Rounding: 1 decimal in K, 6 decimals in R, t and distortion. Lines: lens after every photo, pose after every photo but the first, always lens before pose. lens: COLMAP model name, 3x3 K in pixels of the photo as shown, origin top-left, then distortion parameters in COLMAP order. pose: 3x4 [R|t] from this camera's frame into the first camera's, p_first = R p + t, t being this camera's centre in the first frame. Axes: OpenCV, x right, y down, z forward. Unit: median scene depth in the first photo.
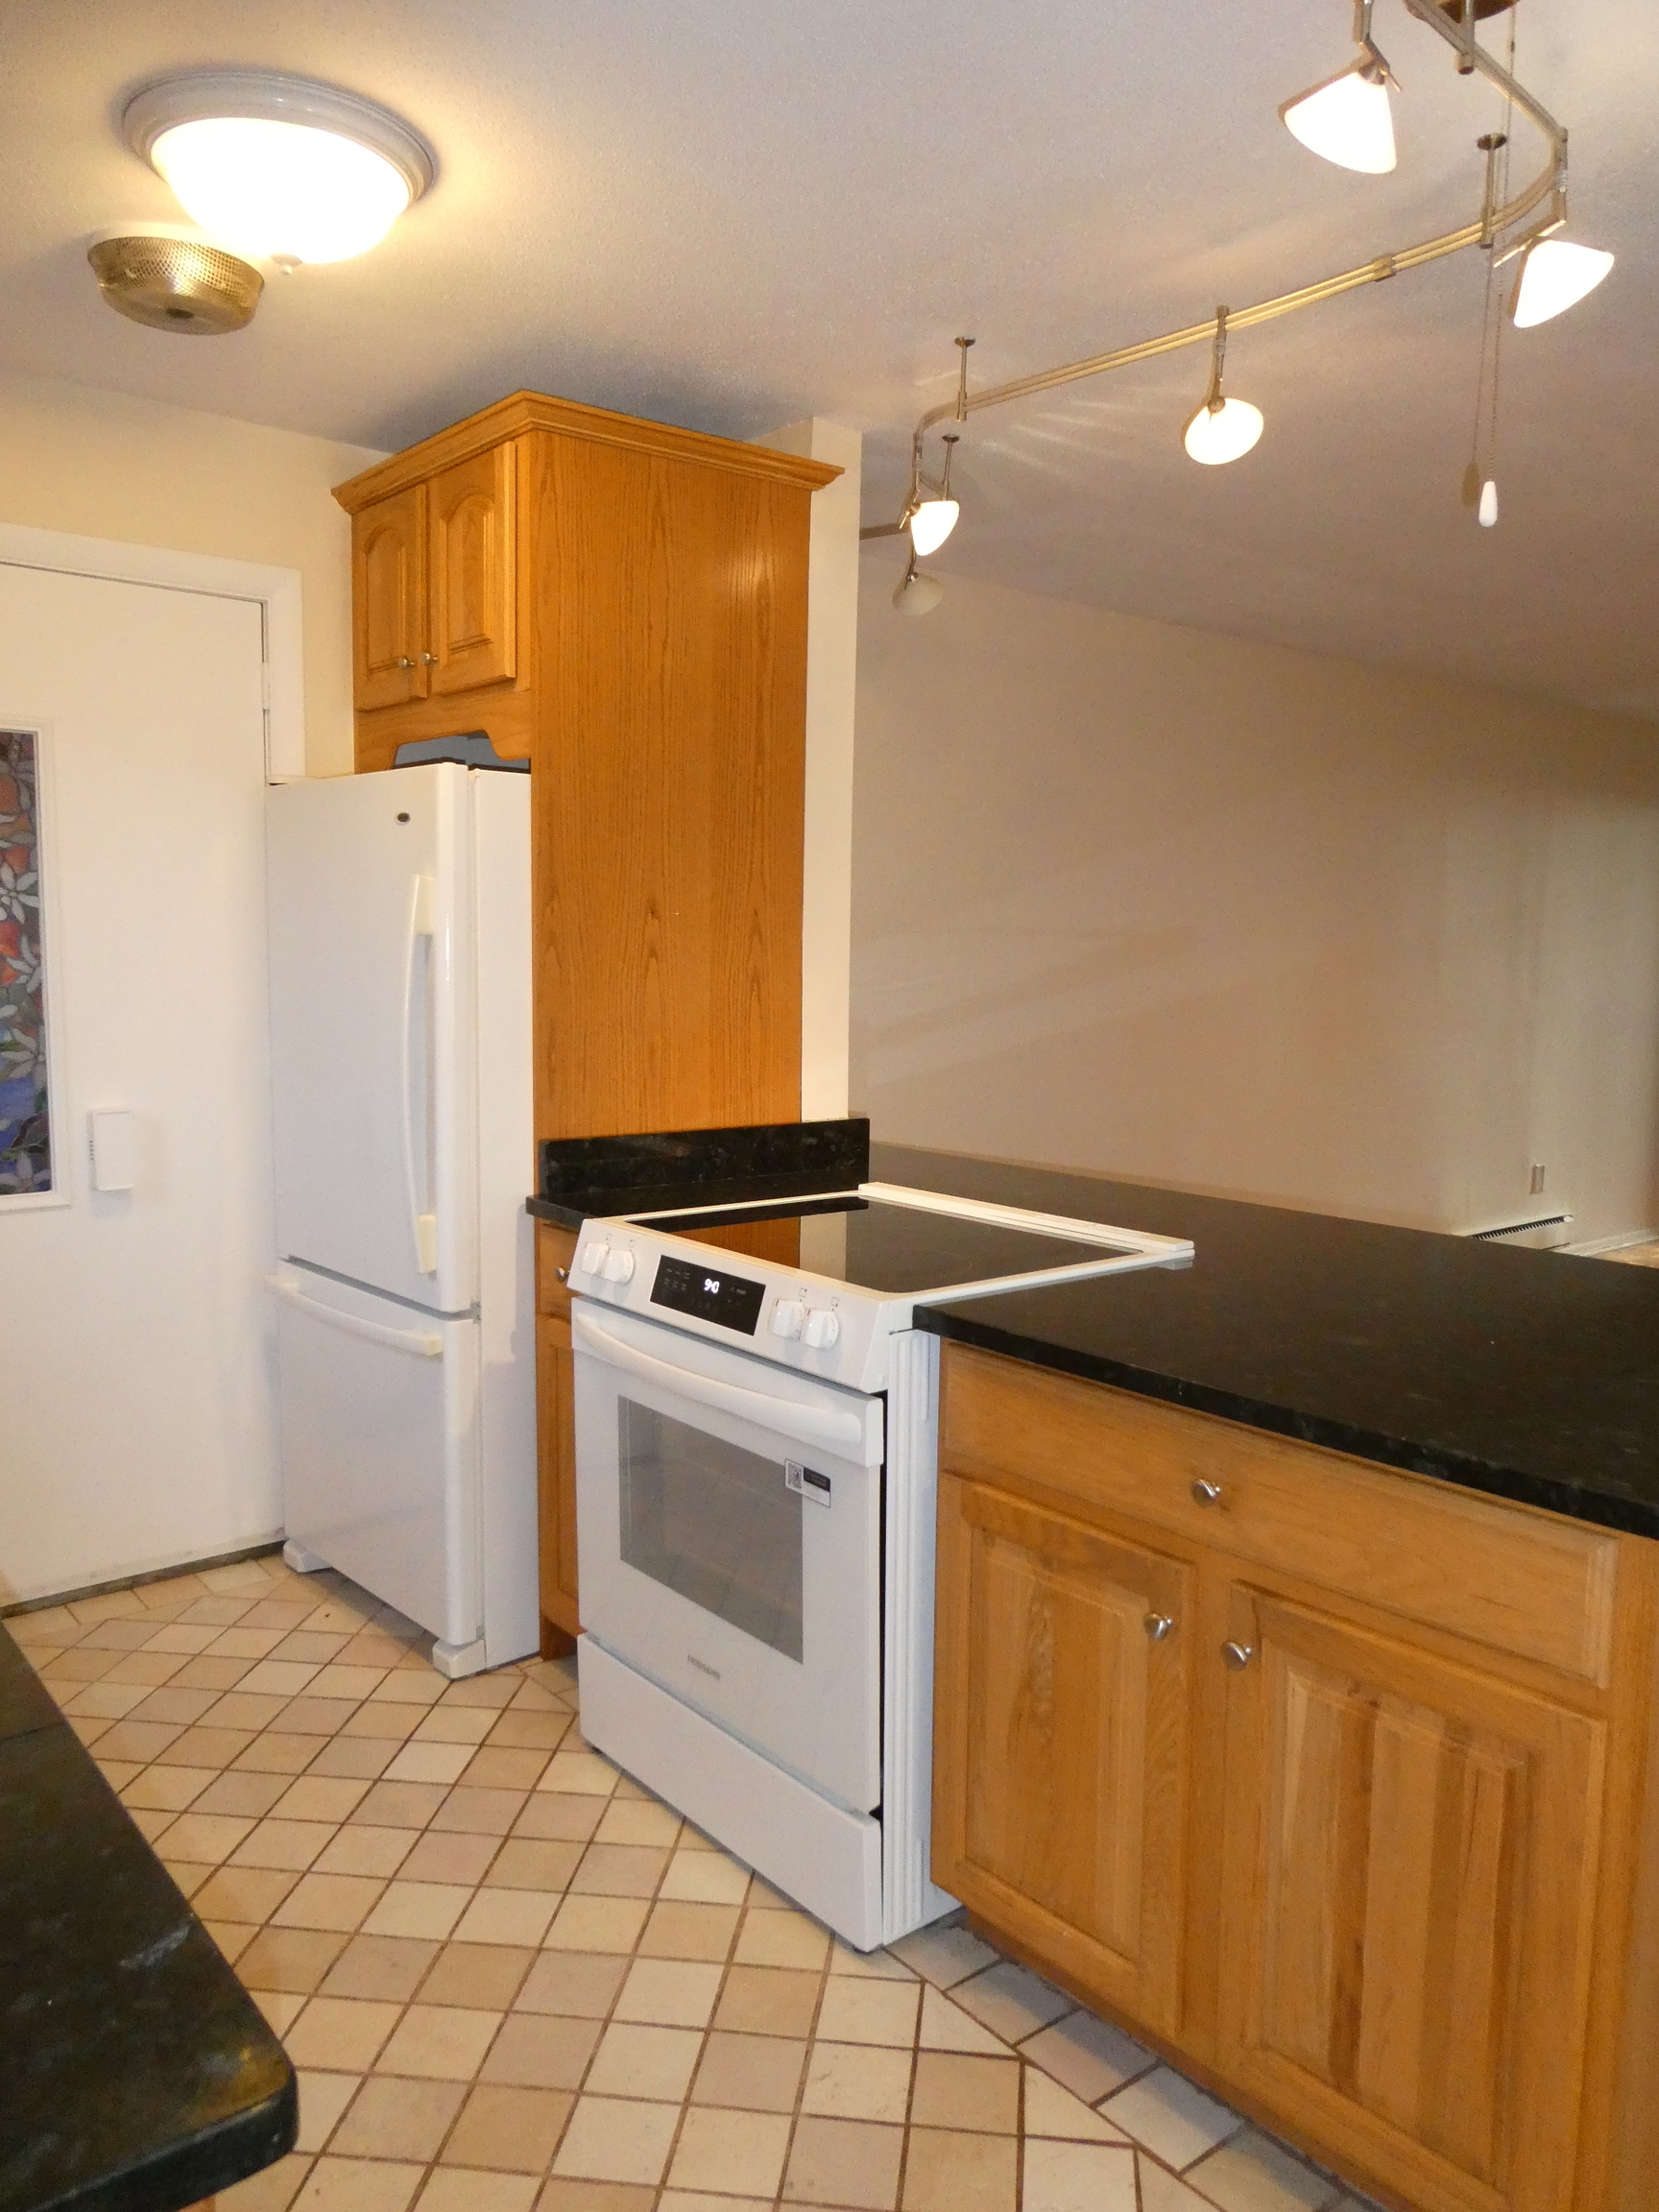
lens RADIAL K [[1556.9, 0, 831.7], [0, 1556.9, 1115.9], [0, 0, 1]] dist [-0.026707, 0.006383]
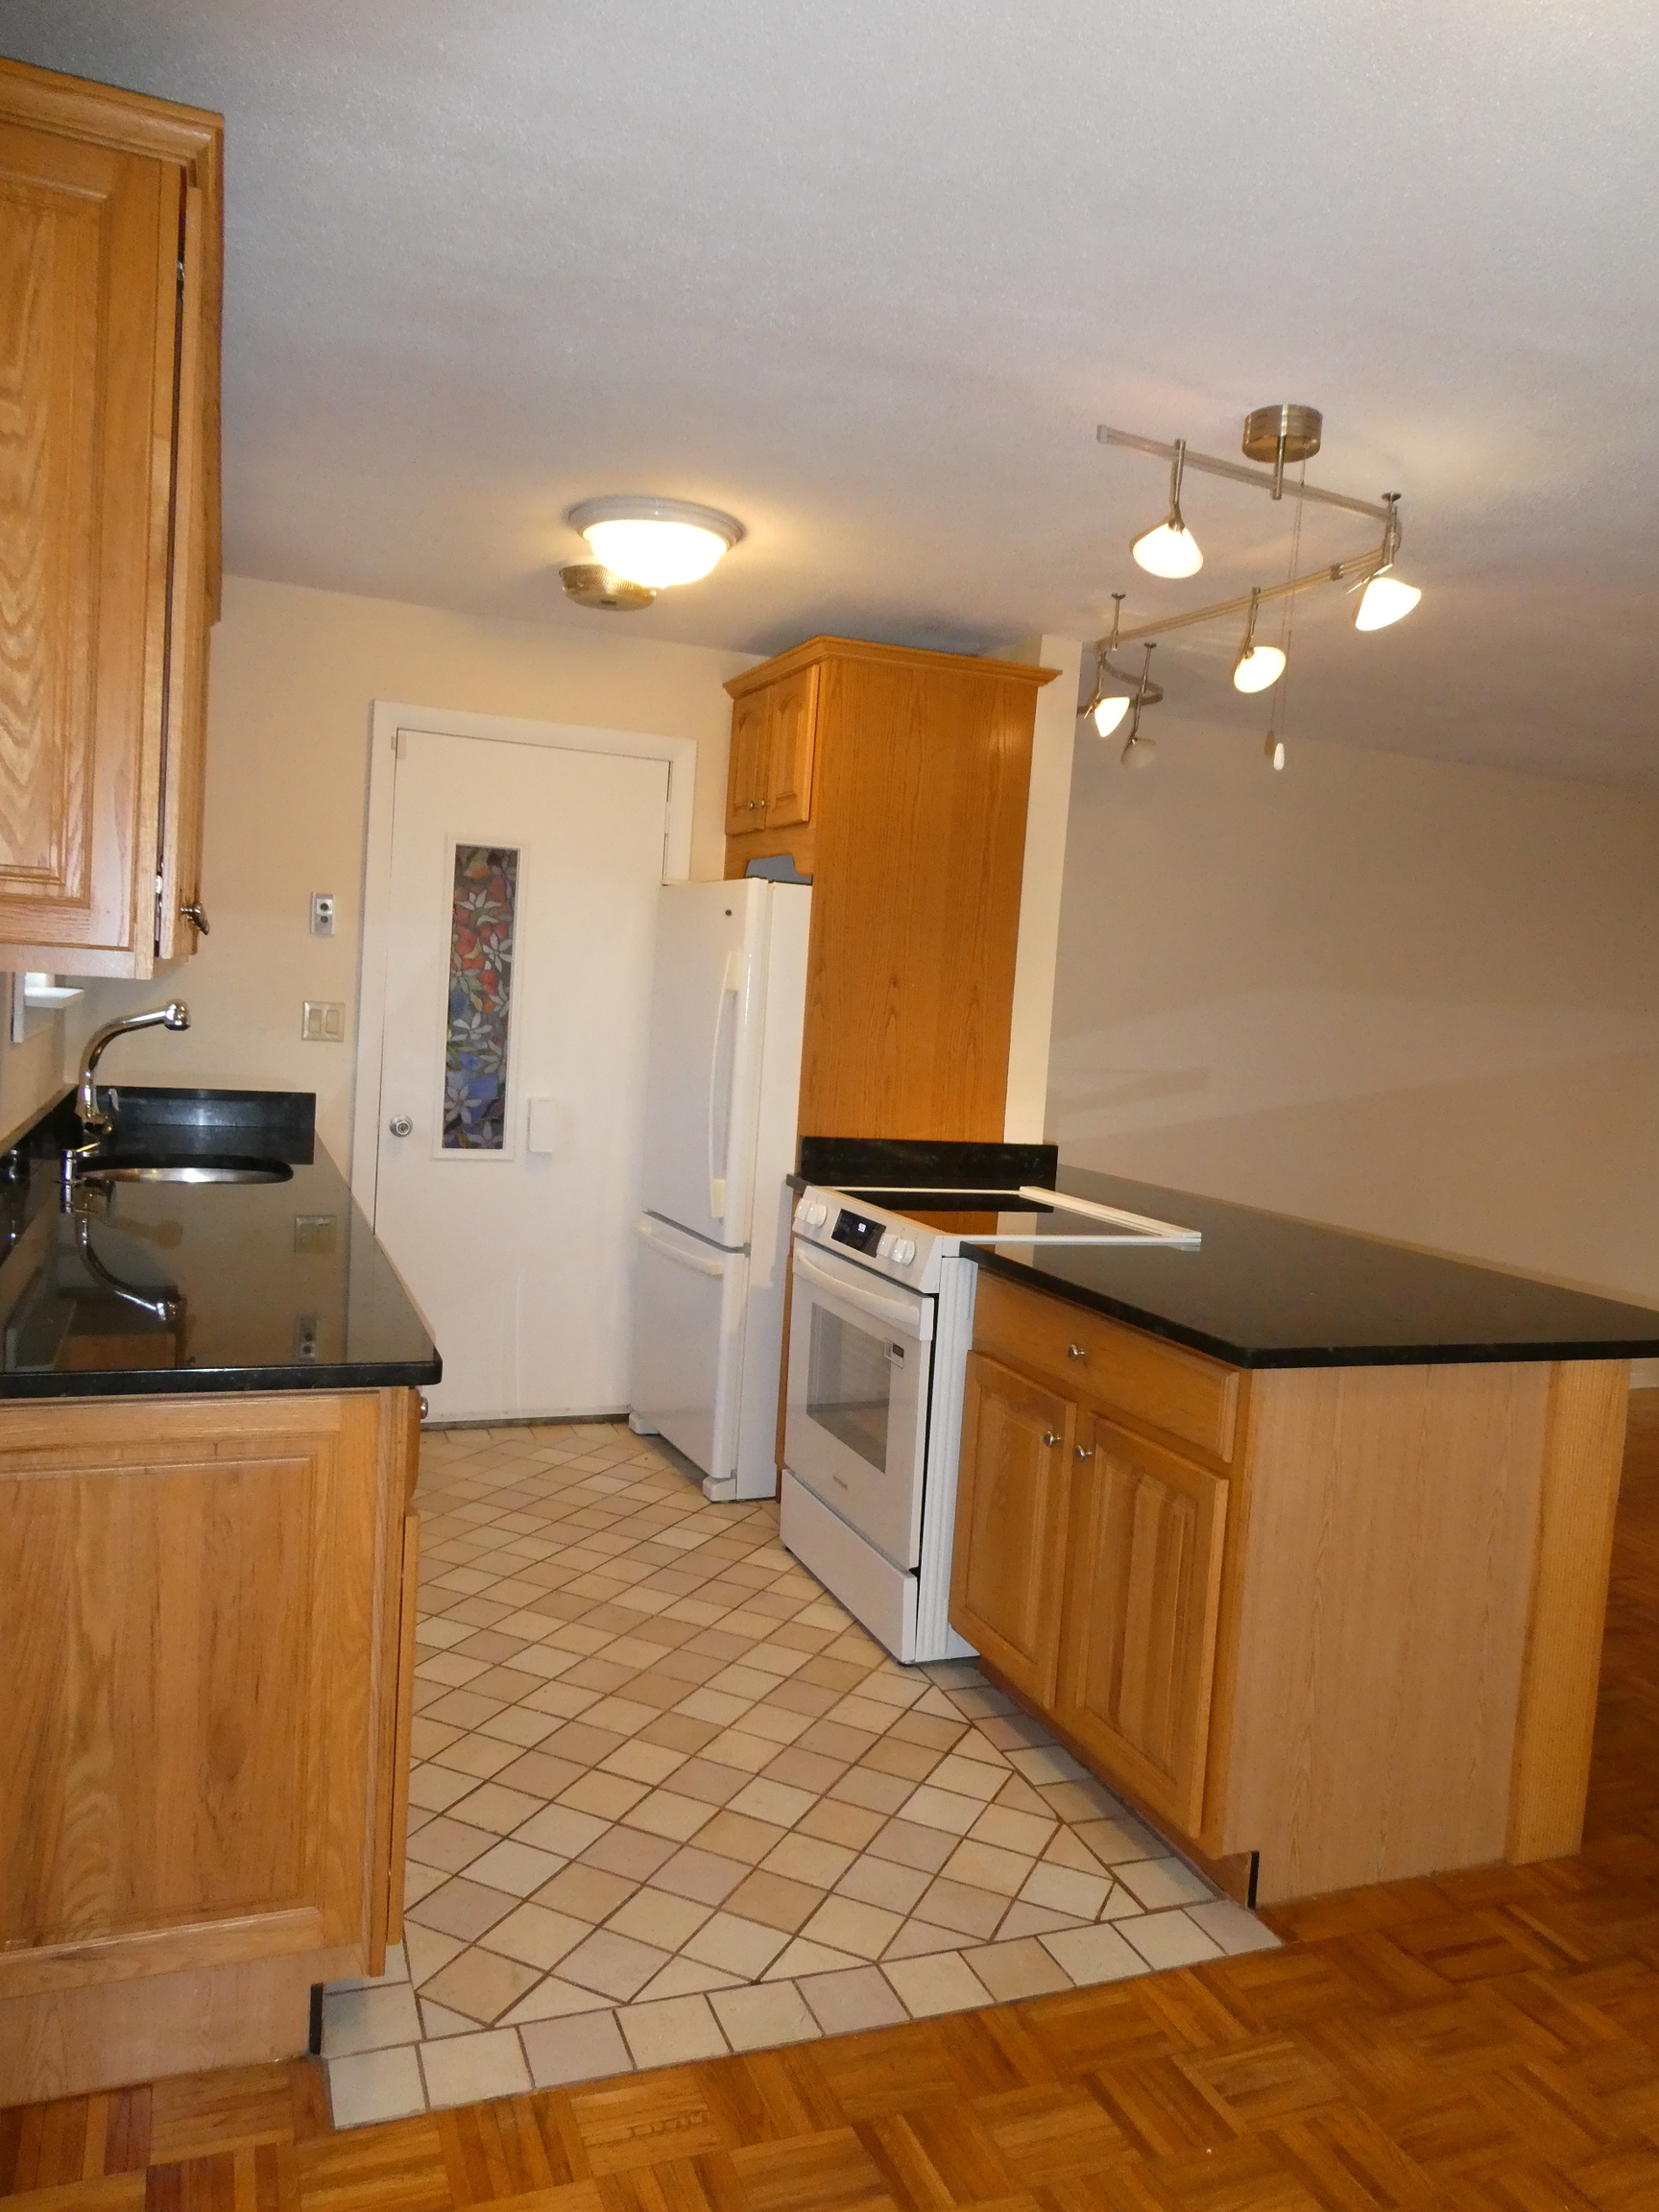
lens RADIAL K [[1543.7, 0, 829.5], [0, 1543.7, 1106.0], [0, 0, 1]] dist [-0.079896, -0.000856]
pose [[0.949833, 0.068695, -0.305120, 0.283392], [-0.084378, 0.995690, -0.038496, 0.042025], [0.301161, 0.062310, 0.951535, -0.372617]]
